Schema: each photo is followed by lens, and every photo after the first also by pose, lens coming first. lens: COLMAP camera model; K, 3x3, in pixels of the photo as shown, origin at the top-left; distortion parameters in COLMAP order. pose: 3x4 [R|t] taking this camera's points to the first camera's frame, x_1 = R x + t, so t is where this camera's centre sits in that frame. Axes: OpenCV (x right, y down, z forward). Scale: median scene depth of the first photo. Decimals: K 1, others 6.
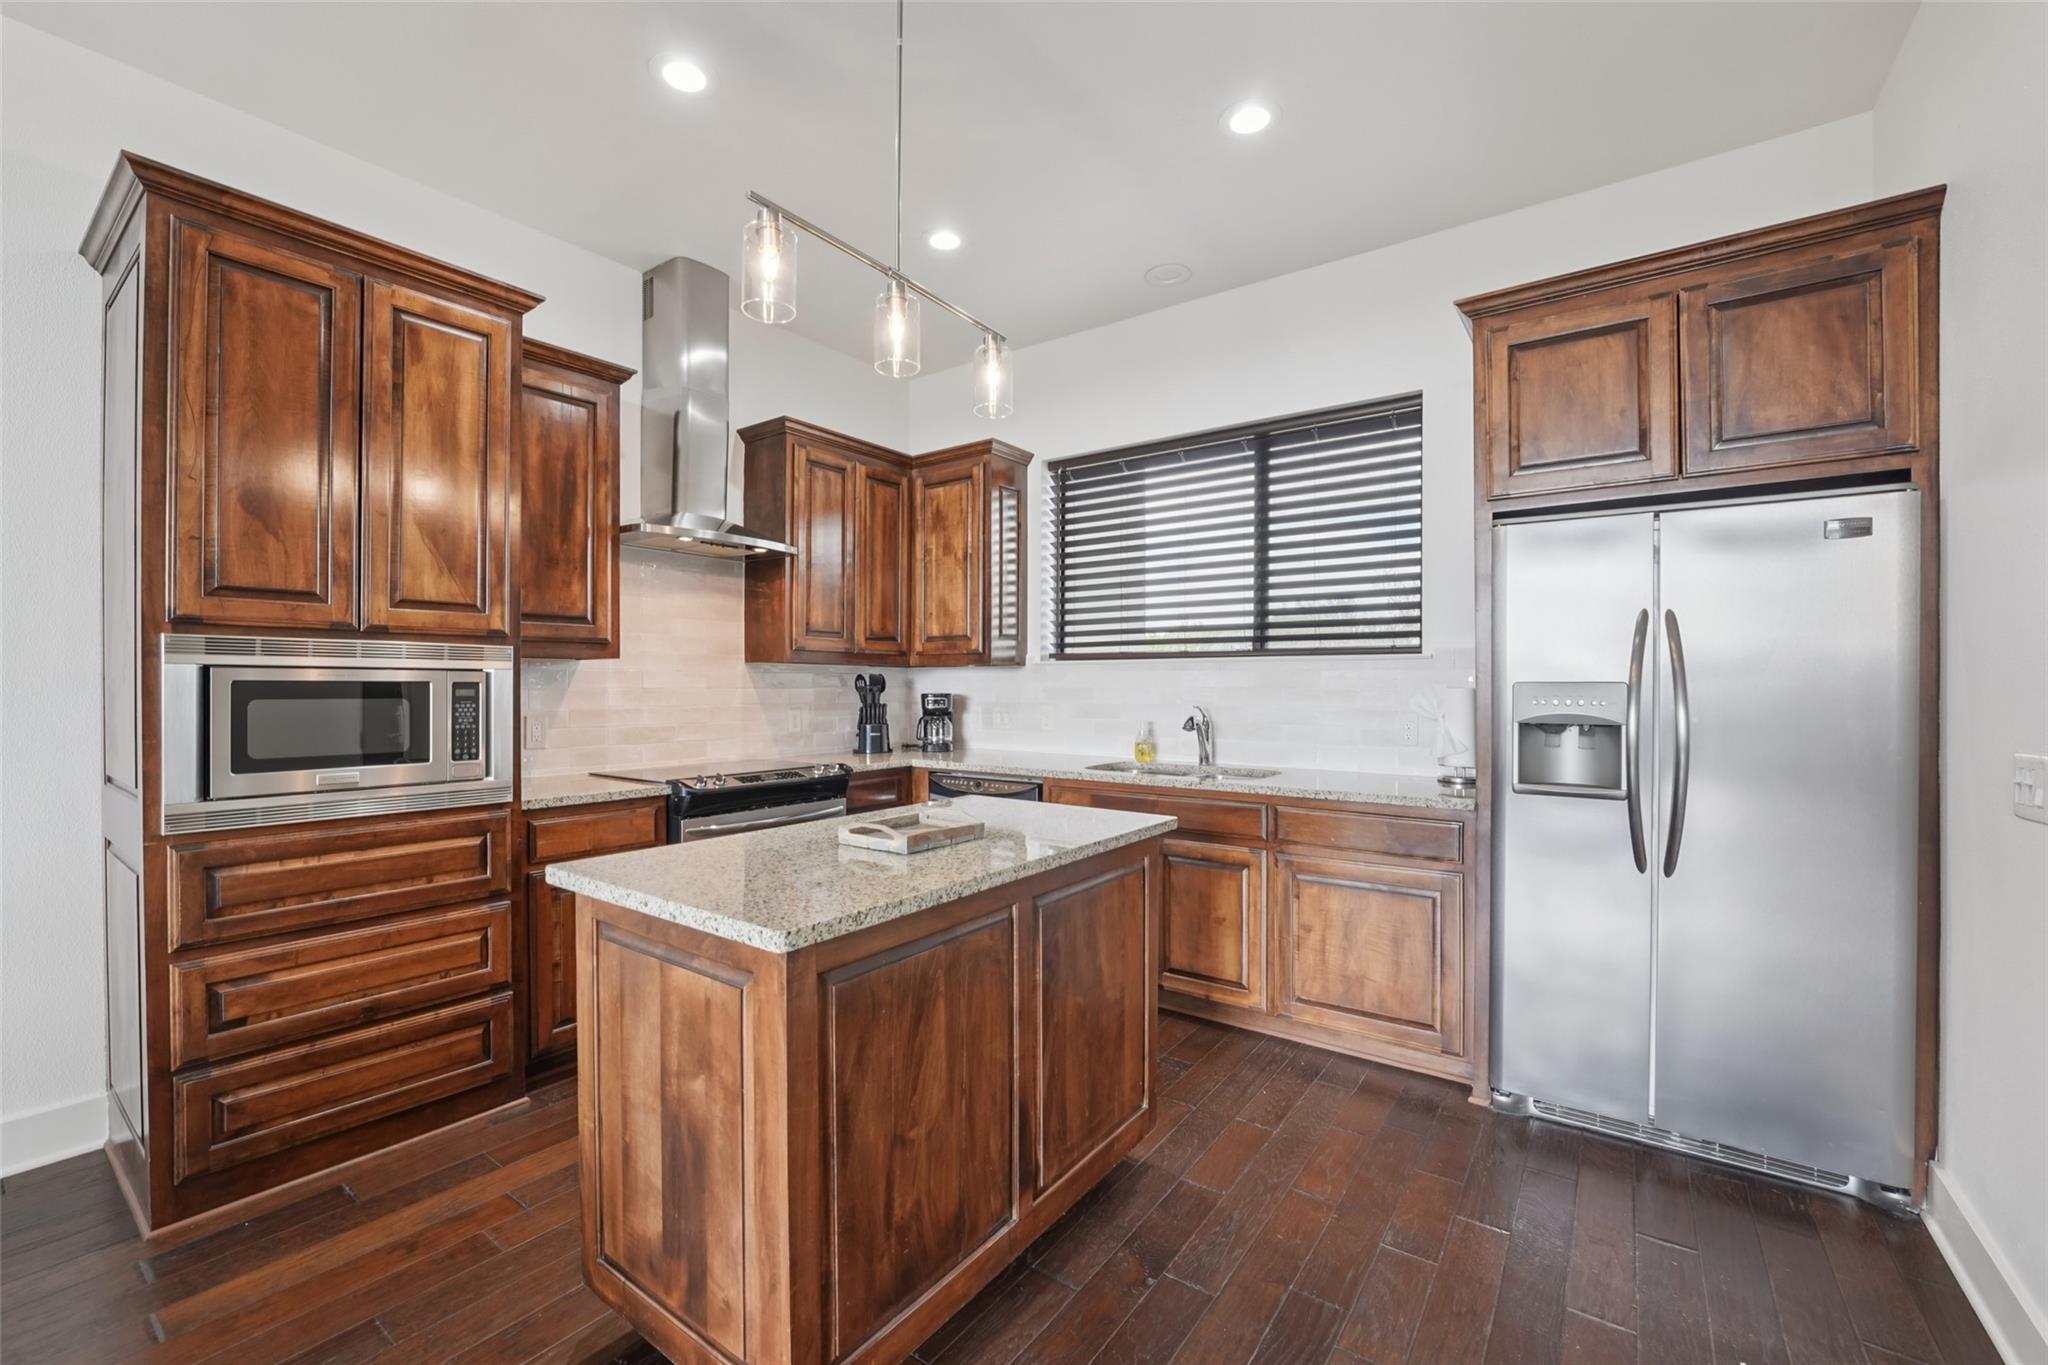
lens RADIAL K [[851.2, 0, 1014.5], [0, 851.2, 682.6], [0, 0, 1]] dist [-0.017542, 0.003029]
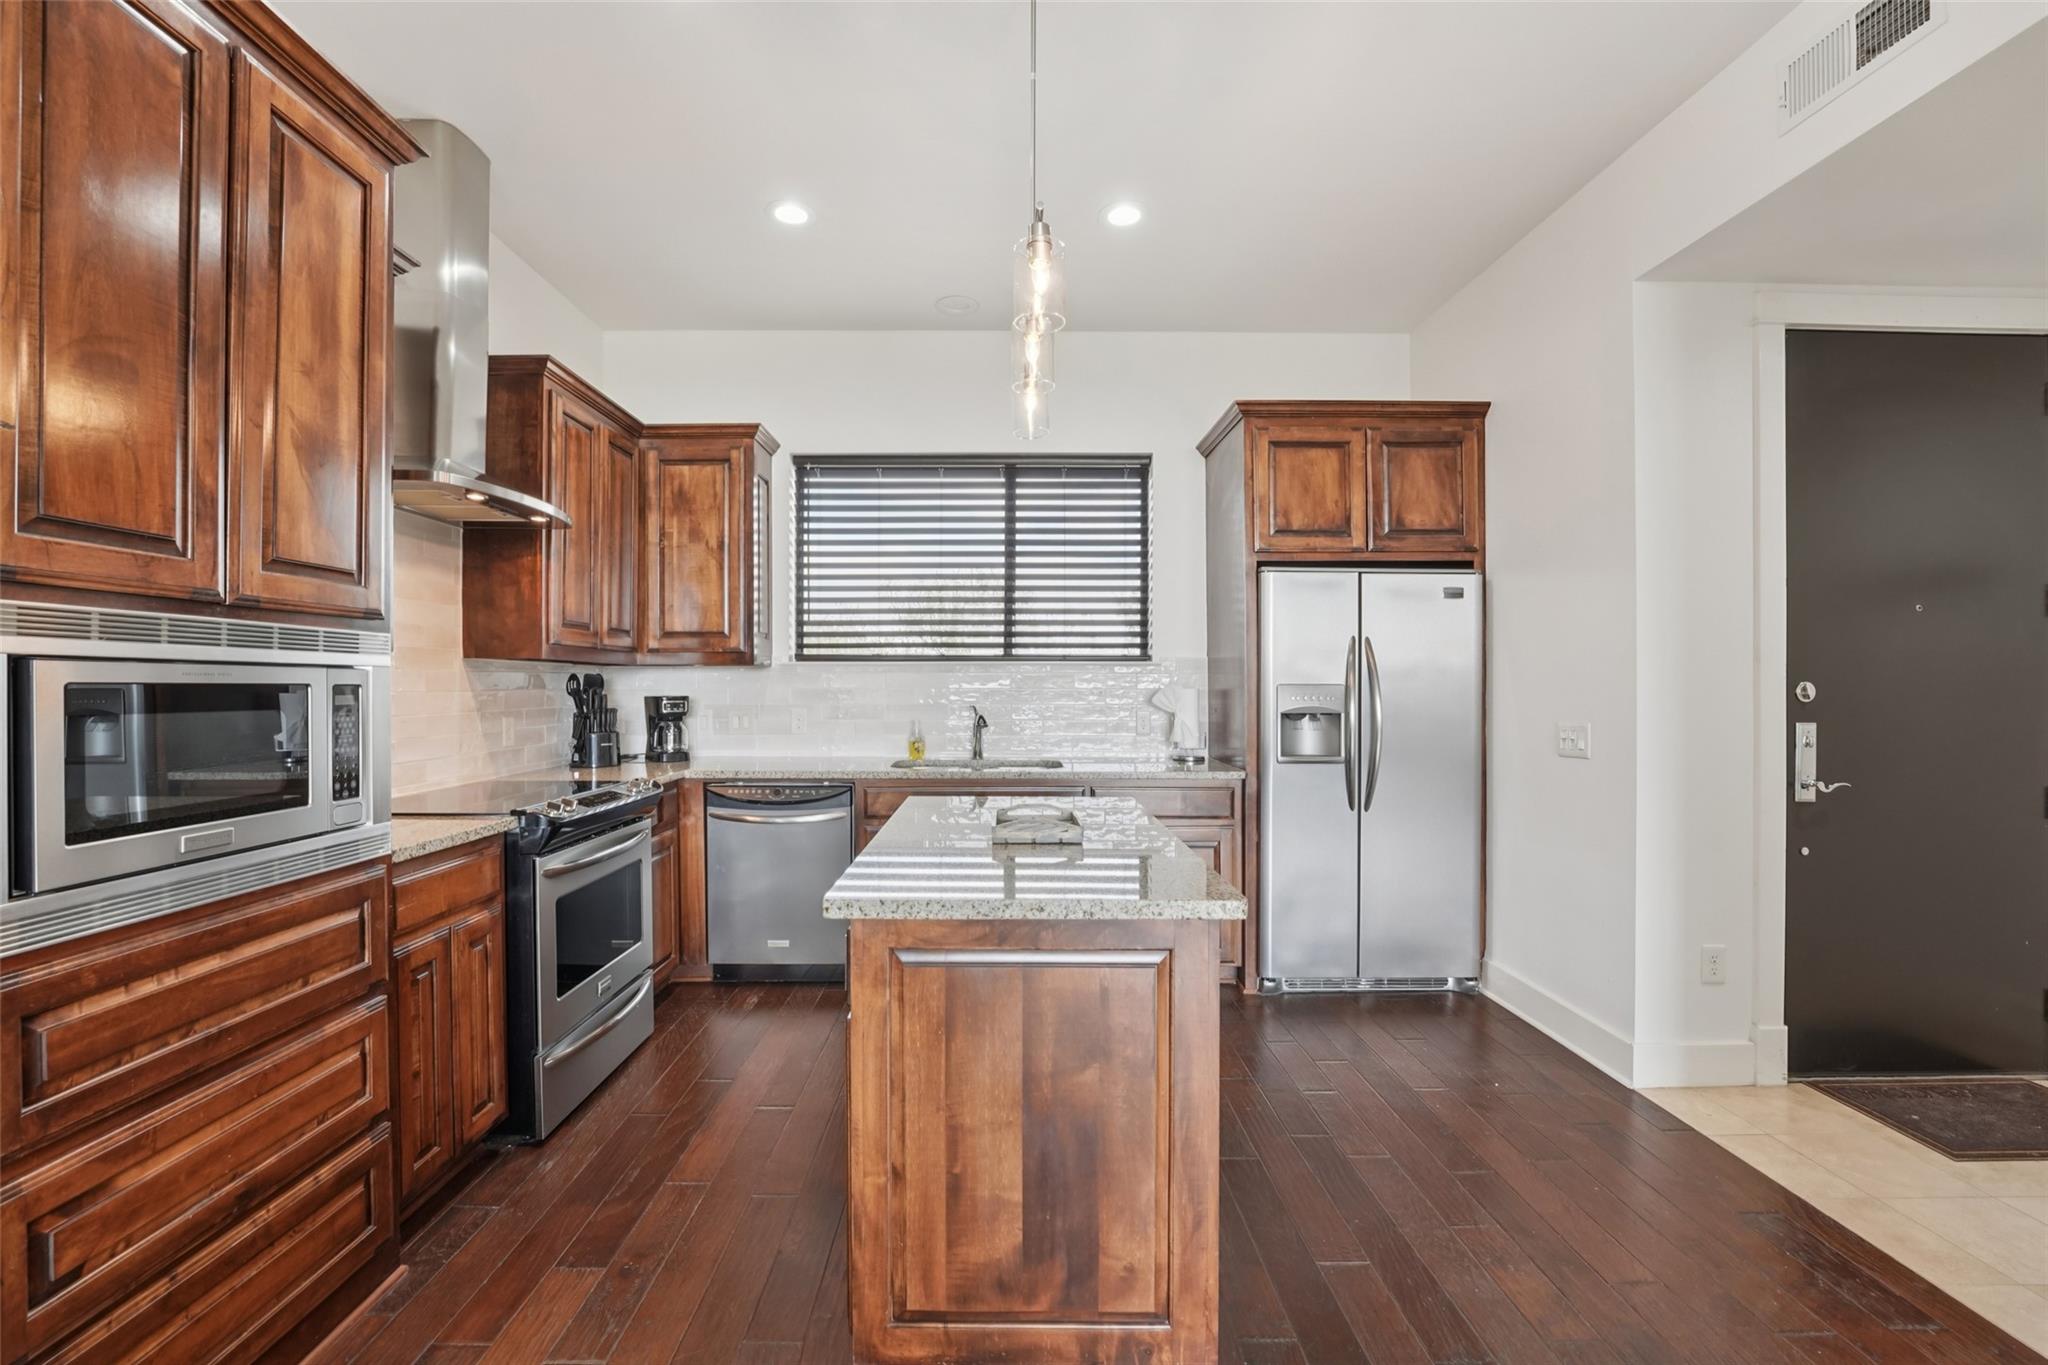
lens RADIAL K [[851.2, 0, 1029.0], [0, 851.2, 684.9], [0, 0, 1]] dist [-0.017542, 0.003029]
pose [[0.803417, -0.000531, 0.595416, -0.610422], [-0.001303, 0.999996, 0.002649, -0.002802], [-0.595415, -0.002905, 0.803413, 0.123181]]
